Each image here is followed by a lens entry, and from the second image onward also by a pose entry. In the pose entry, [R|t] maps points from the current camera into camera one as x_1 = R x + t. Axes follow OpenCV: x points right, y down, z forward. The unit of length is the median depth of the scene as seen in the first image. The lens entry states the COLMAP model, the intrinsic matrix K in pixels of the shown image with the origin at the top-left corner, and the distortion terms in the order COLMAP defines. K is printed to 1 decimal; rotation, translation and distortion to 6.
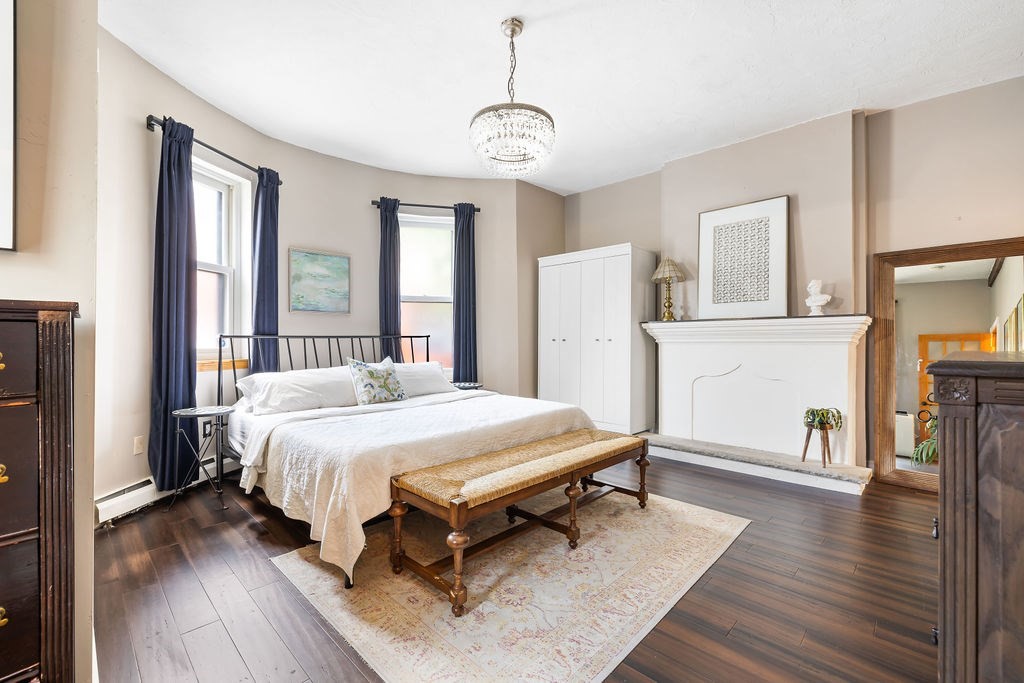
lens RADIAL K [[434.4, 0, 510.0], [0, 434.4, 345.4], [0, 0, 1]] dist [0.000656, 0.000051]
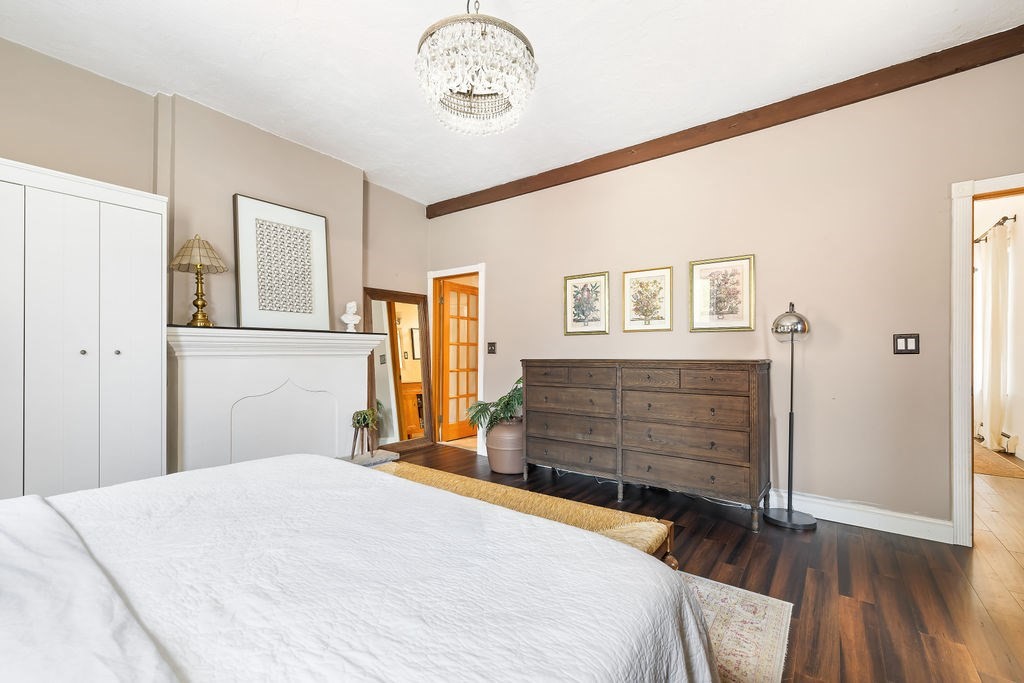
lens RADIAL K [[434.4, 0, 510.0], [0, 434.4, 345.4], [0, 0, 1]] dist [0.000656, 0.000051]
pose [[-0.142567, 0.006488, 0.989764, -0.438249], [0.001253, 0.999979, -0.006375, -0.020895], [-0.989784, 0.000331, -0.142572, 0.638231]]
